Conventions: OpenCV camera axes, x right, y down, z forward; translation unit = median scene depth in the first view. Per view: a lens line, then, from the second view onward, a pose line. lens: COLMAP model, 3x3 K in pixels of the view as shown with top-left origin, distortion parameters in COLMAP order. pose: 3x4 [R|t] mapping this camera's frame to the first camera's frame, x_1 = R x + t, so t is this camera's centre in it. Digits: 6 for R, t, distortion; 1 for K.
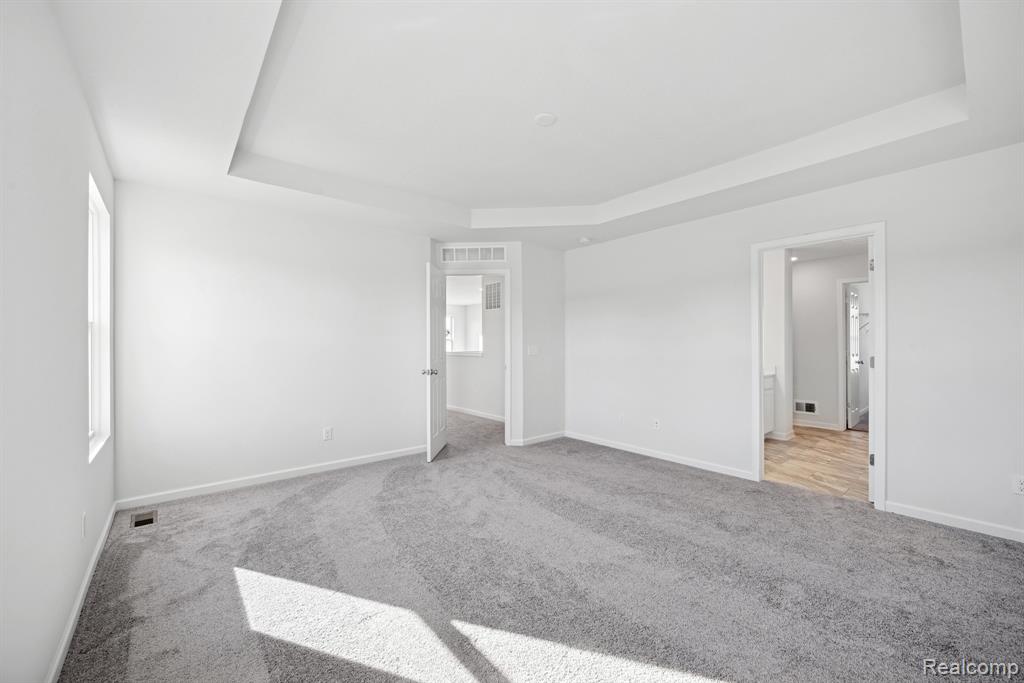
lens RADIAL K [[403.0, 0, 513.7], [0, 403.0, 343.8], [0, 0, 1]] dist [0.001896, -0.000077]
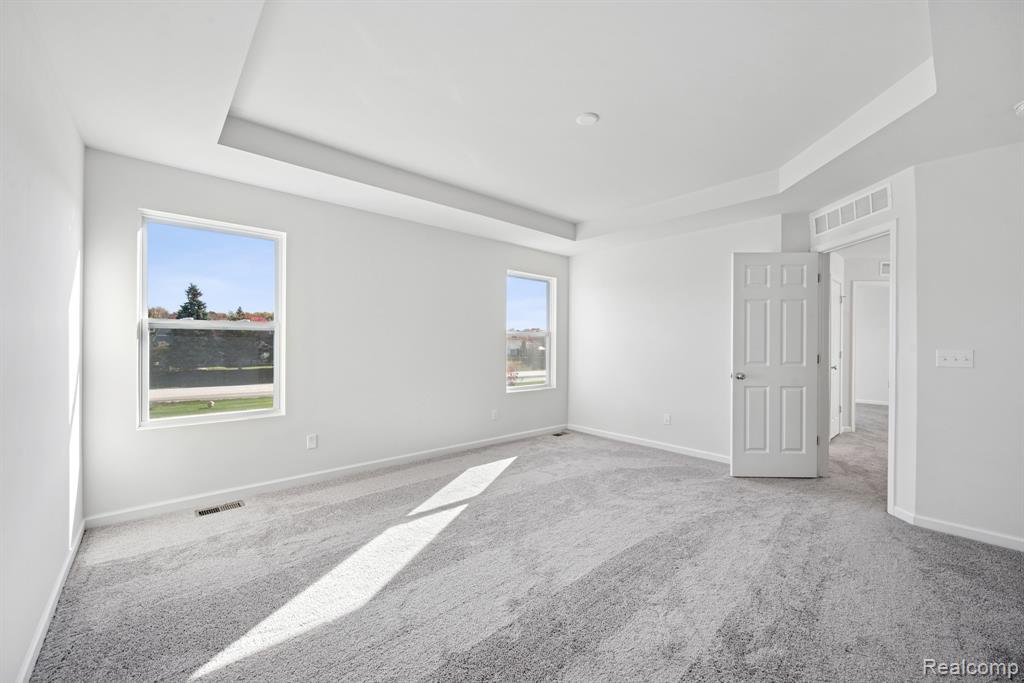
lens RADIAL K [[403.0, 0, 510.6], [0, 403.0, 341.5], [0, 0, 1]] dist [0.001896, -0.000077]
pose [[0.025285, 0.002782, -0.999676, 0.807489], [-0.004656, 0.999986, 0.002665, -0.006230], [0.999669, 0.004587, 0.025297, 0.582797]]
